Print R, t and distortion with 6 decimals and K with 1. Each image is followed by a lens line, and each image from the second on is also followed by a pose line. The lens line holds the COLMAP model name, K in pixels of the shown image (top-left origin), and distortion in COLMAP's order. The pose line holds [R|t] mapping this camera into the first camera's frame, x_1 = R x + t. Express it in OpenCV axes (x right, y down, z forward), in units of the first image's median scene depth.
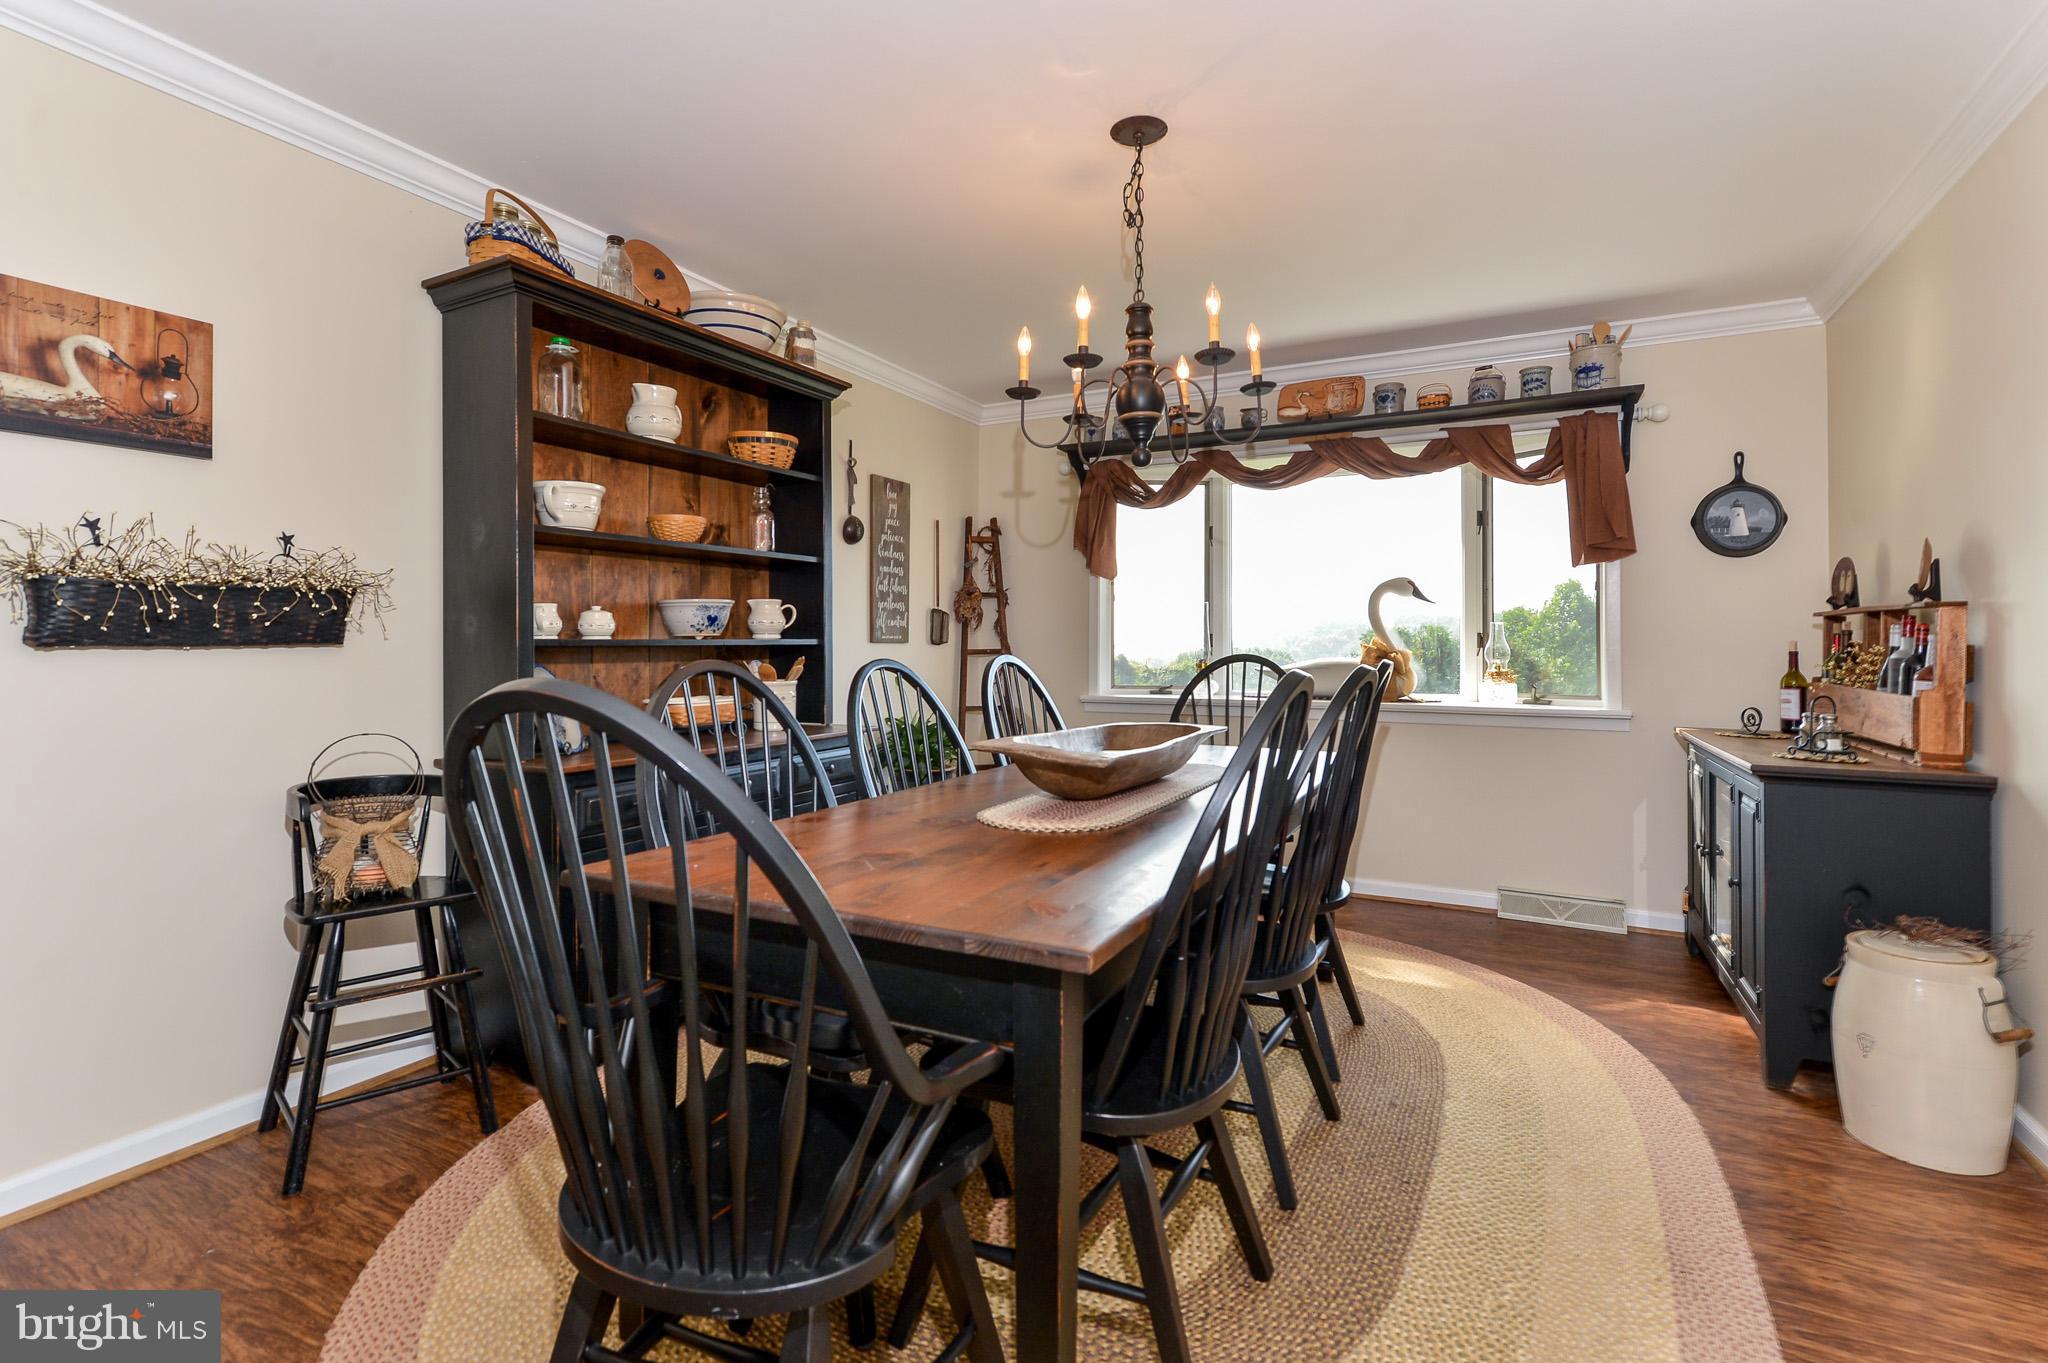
lens RADIAL K [[922.4, 0, 1014.9], [0, 922.4, 659.1], [0, 0, 1]] dist [0.001521, 0.000146]
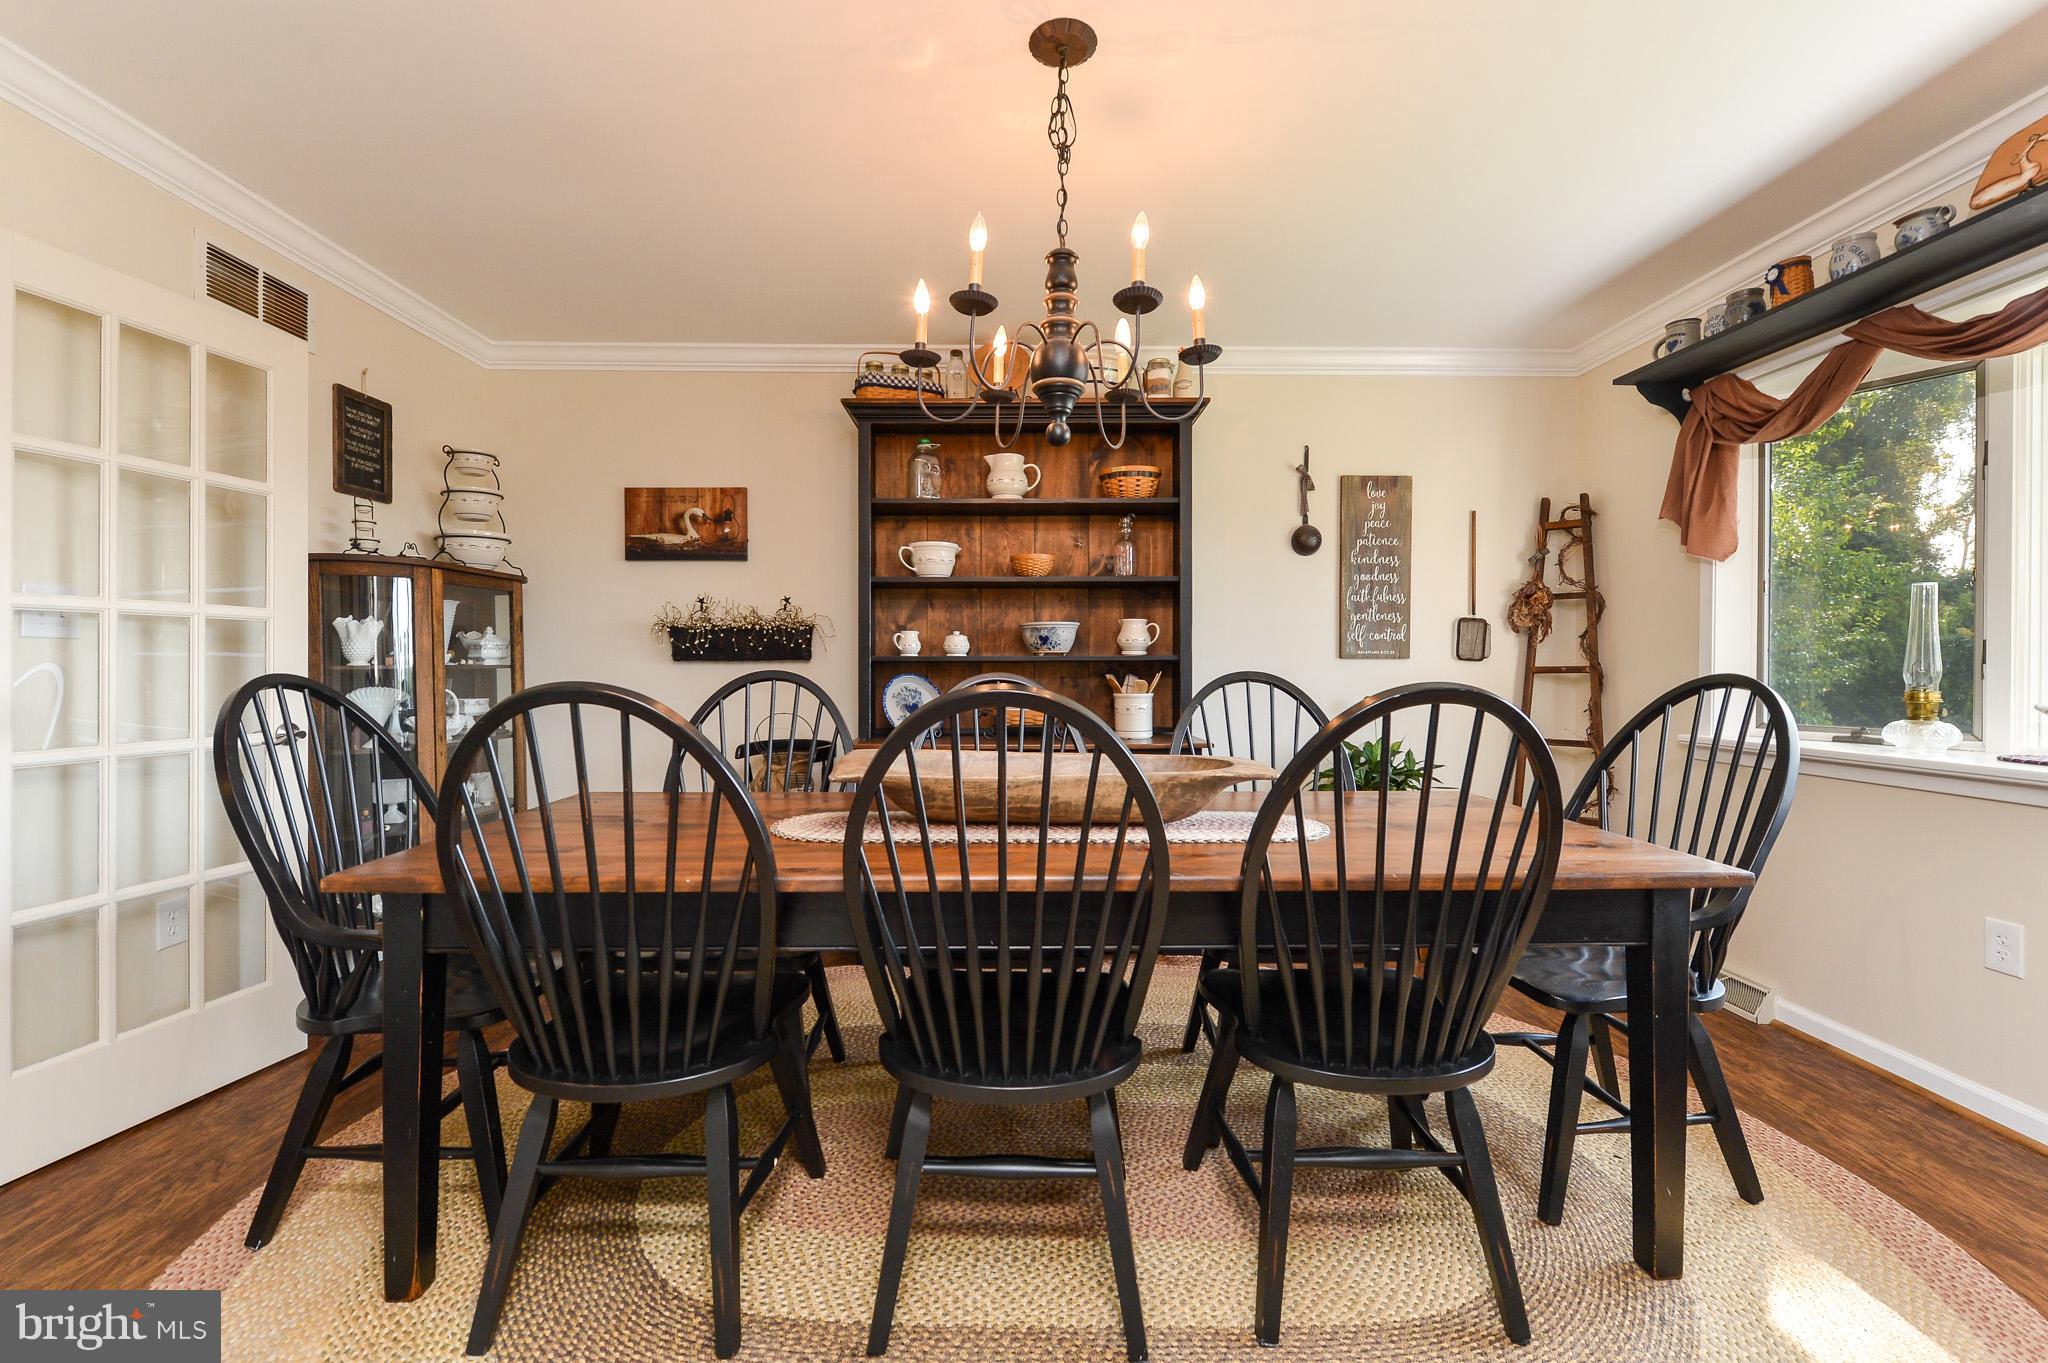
lens RADIAL K [[847.5, 0, 1024.3], [0, 847.5, 672.1], [0, 0, 1]] dist [0.012925, 0.000028]
pose [[0.501871, 0.008460, -0.864901, 0.639198], [-0.013608, 0.999906, 0.001885, -0.002570], [0.864836, 0.010823, 0.501938, 0.456766]]
